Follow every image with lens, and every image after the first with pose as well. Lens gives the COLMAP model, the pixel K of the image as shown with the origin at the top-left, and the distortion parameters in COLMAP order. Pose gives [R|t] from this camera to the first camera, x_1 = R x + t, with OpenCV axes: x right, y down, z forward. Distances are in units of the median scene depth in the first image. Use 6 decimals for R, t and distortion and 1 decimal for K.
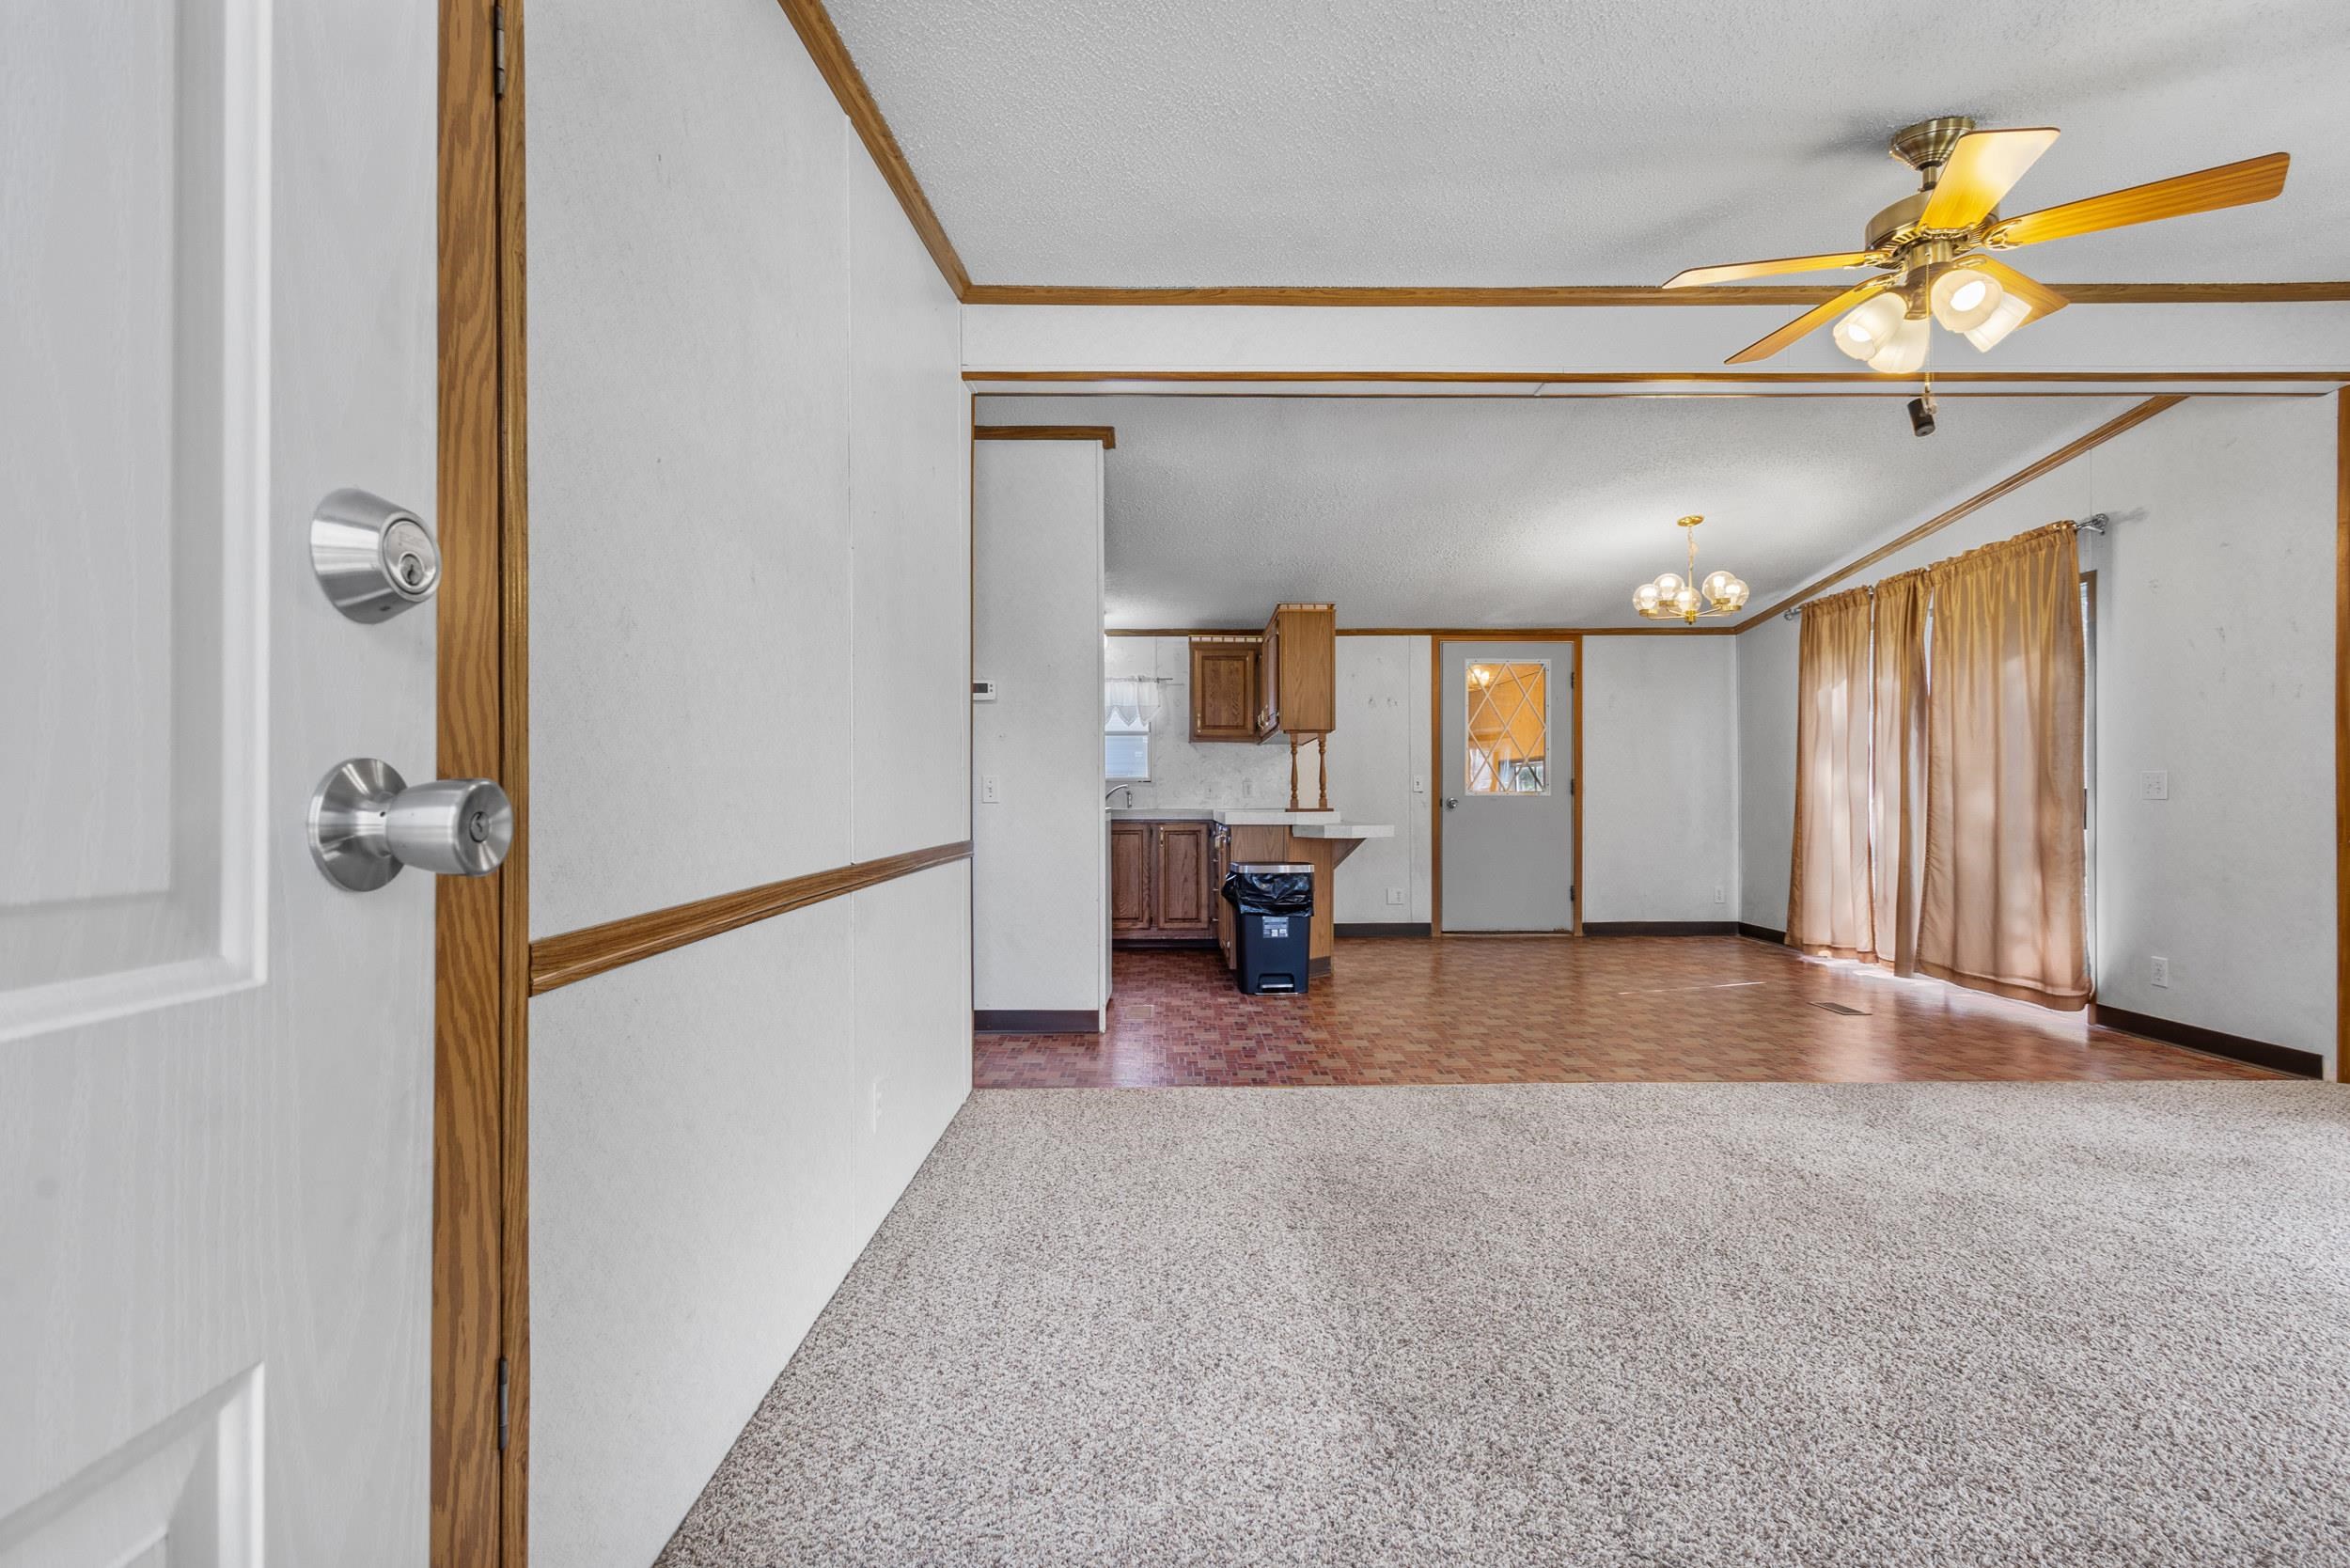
lens RADIAL K [[1076.5, 0, 1177.1], [0, 1076.5, 797.1], [0, 0, 1]] dist [-0.001378, -0.000249]
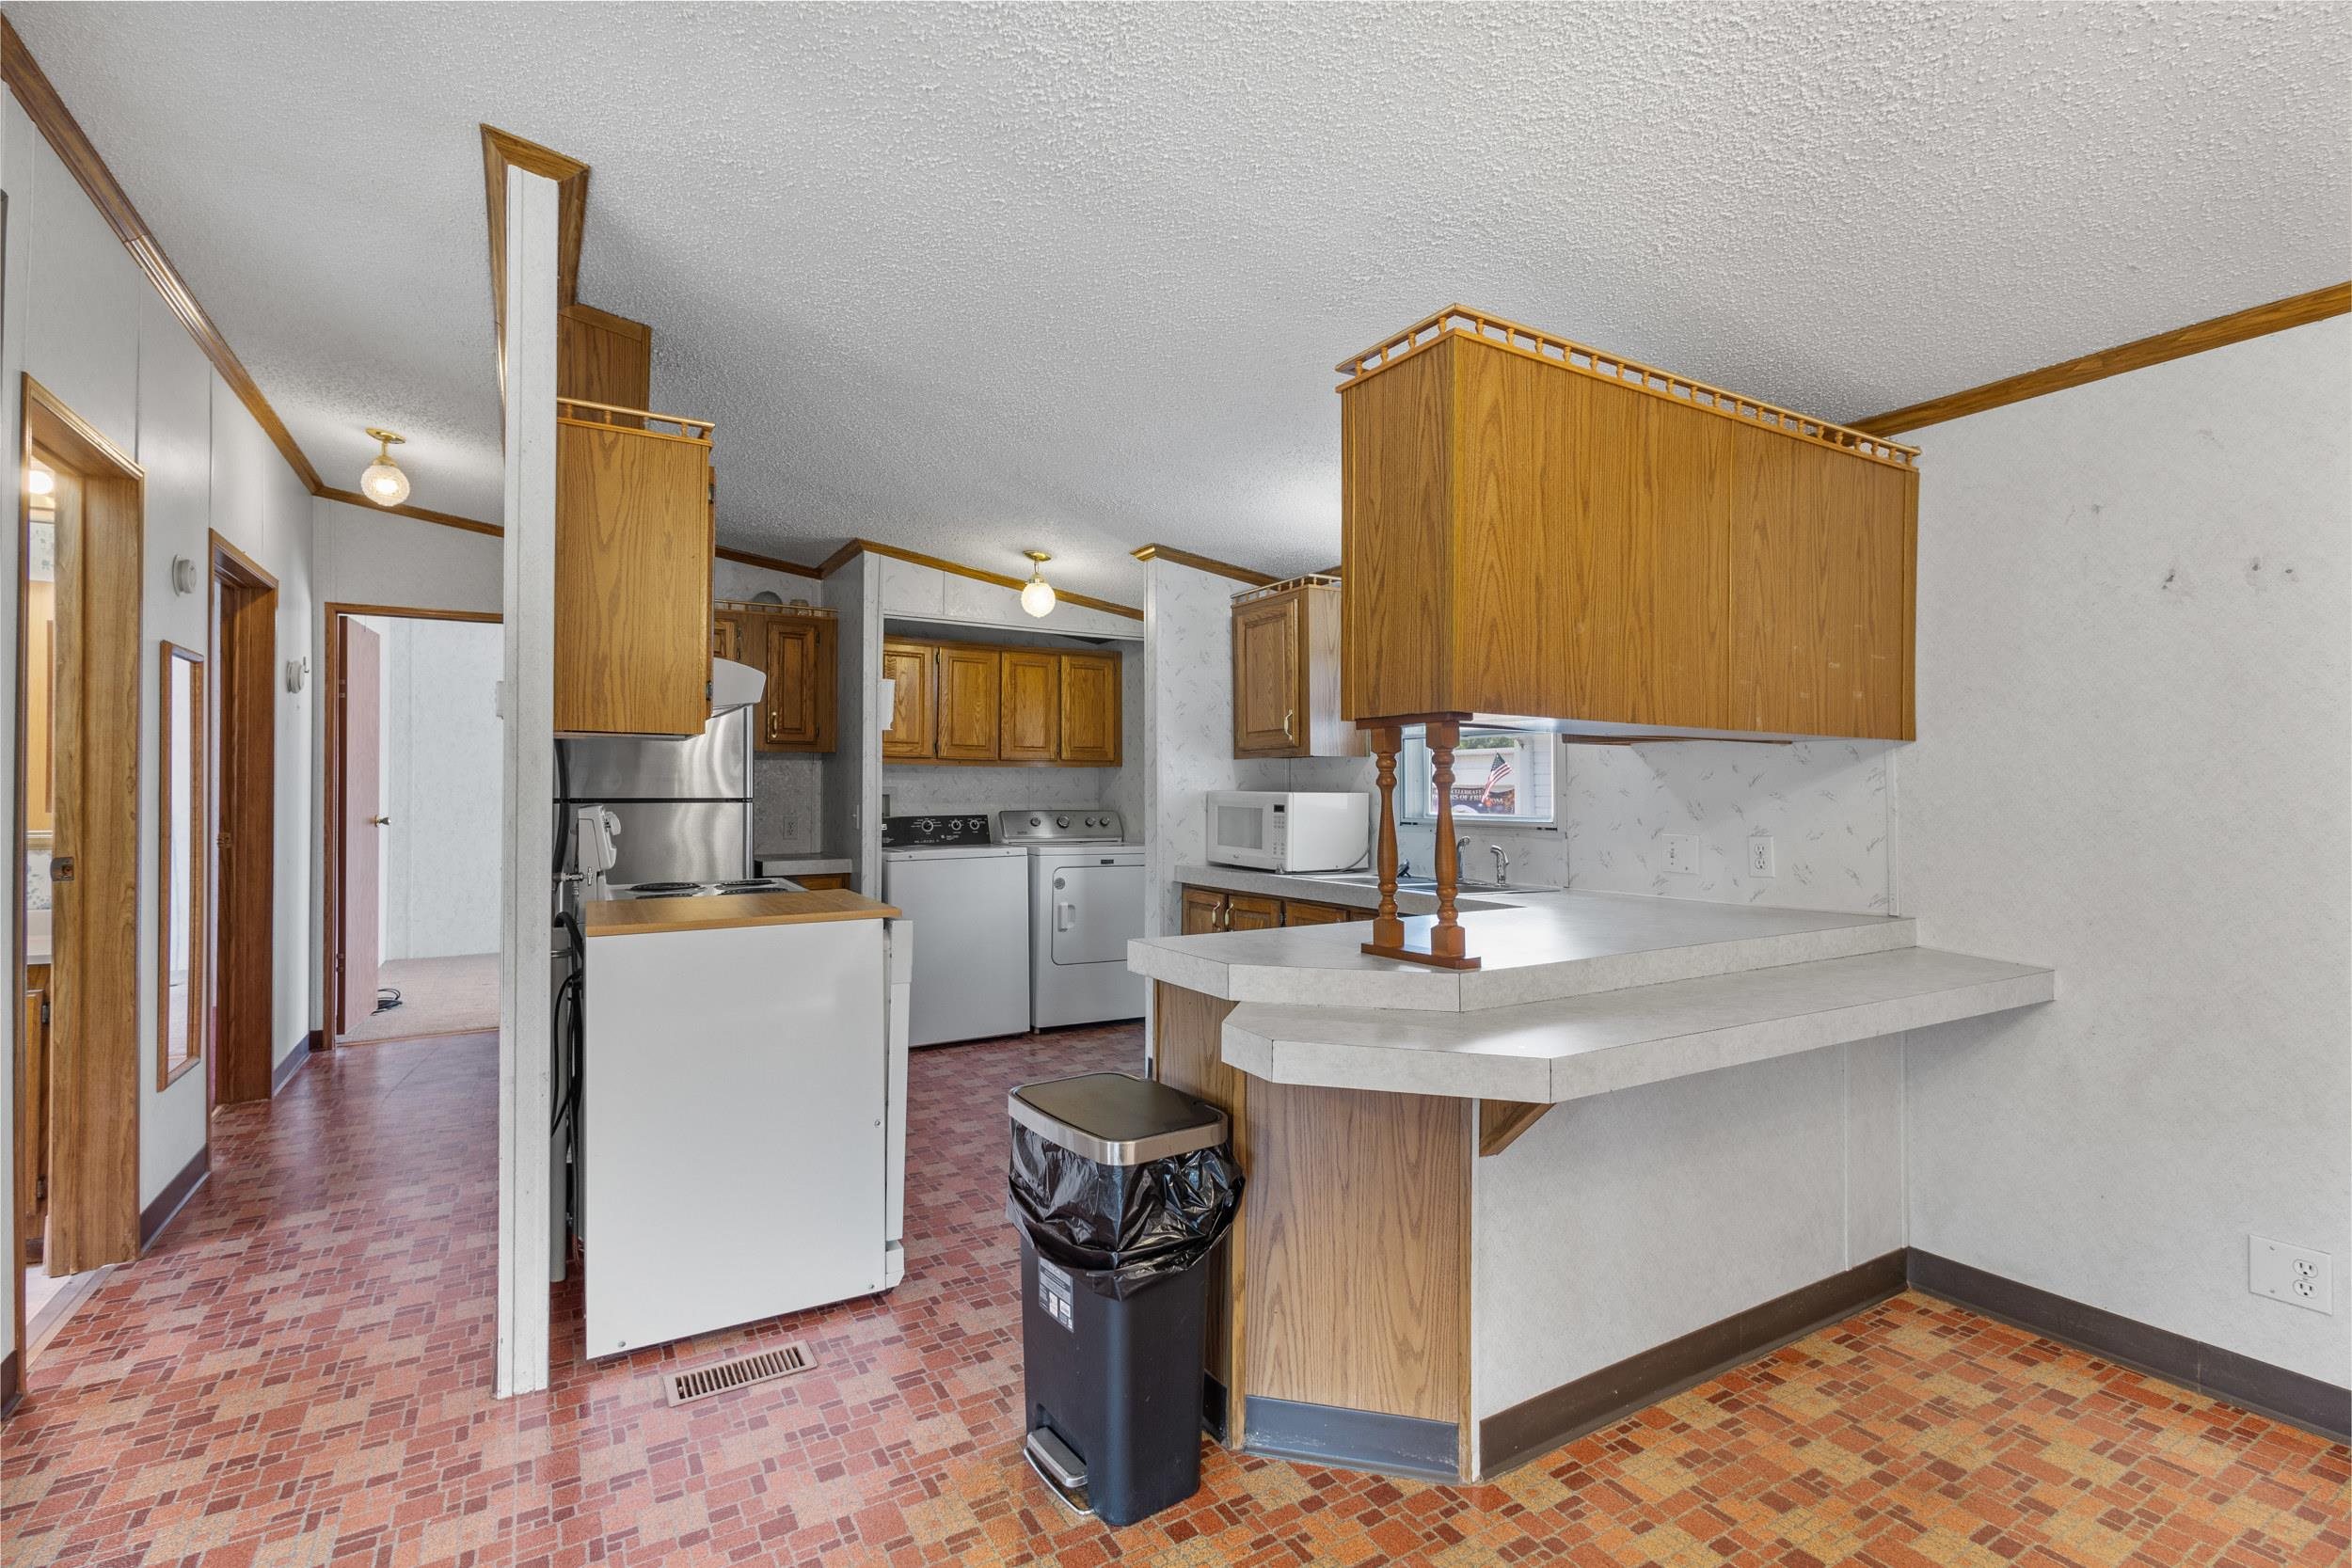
lens RADIAL K [[1071.7, 0, 1176.0], [0, 1071.7, 784.0], [0, 0, 1]] dist [0.002185, 0.000299]
pose [[0.499371, -0.003357, -0.866382, 0.500409], [-0.000947, 0.999990, -0.004420, -0.052868], [0.866388, 0.003028, 0.499363, 1.028312]]
